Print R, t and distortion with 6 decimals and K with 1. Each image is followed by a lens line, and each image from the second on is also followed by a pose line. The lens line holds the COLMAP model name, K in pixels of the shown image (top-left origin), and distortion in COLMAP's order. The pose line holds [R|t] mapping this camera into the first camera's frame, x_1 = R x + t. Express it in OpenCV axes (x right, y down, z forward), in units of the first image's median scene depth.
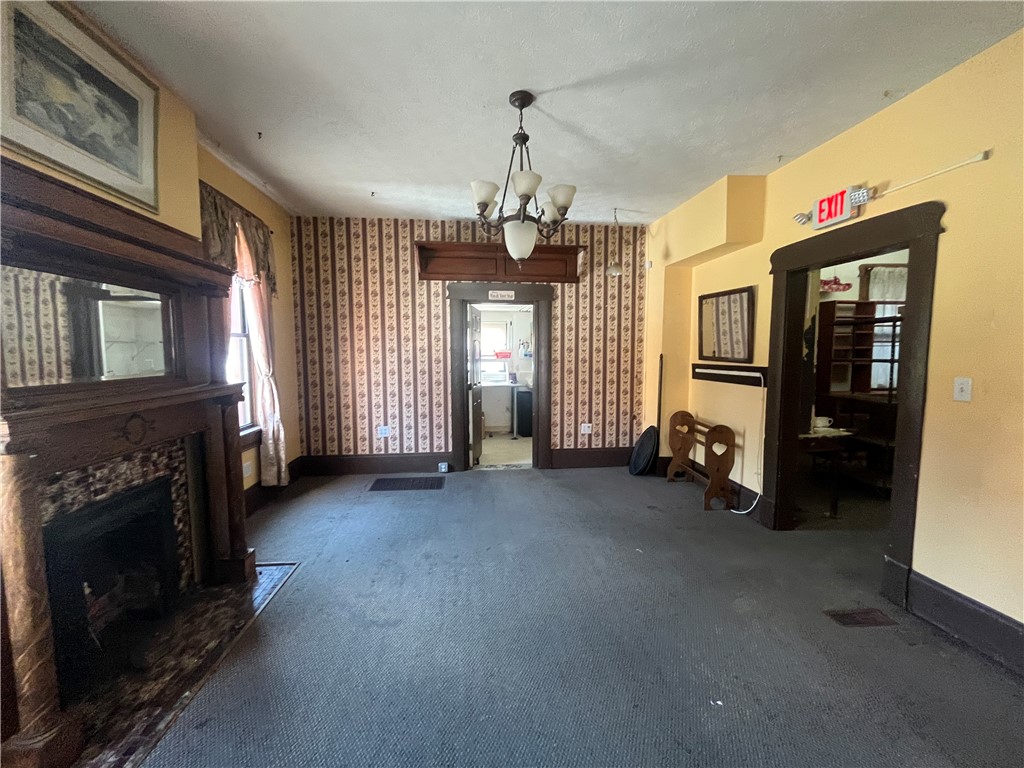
lens RADIAL K [[421.3, 0, 512.0], [0, 421.3, 384.0], [0, 0, 1]] dist [-0.003730, 0.000034]
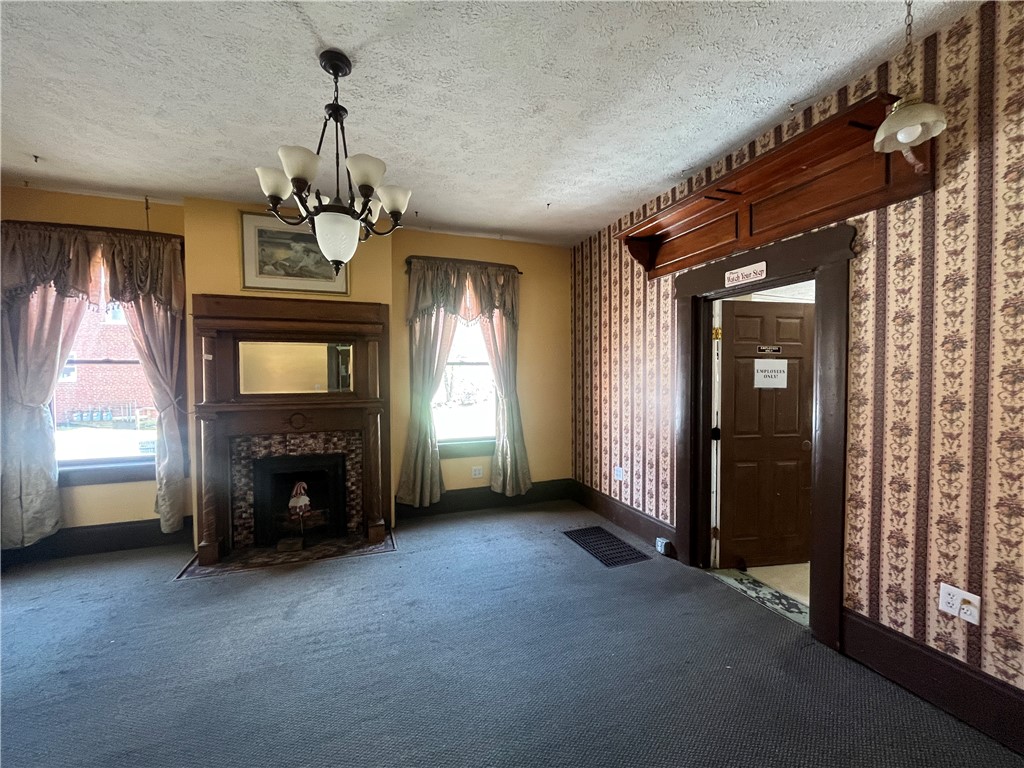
lens RADIAL K [[421.3, 0, 512.0], [0, 421.3, 384.0], [0, 0, 1]] dist [-0.003730, 0.000034]
pose [[0.234639, 0.019942, -0.971878, 0.446538], [-0.069996, 0.997541, 0.003569, -0.050203], [0.969559, 0.067190, 0.235458, 0.595072]]
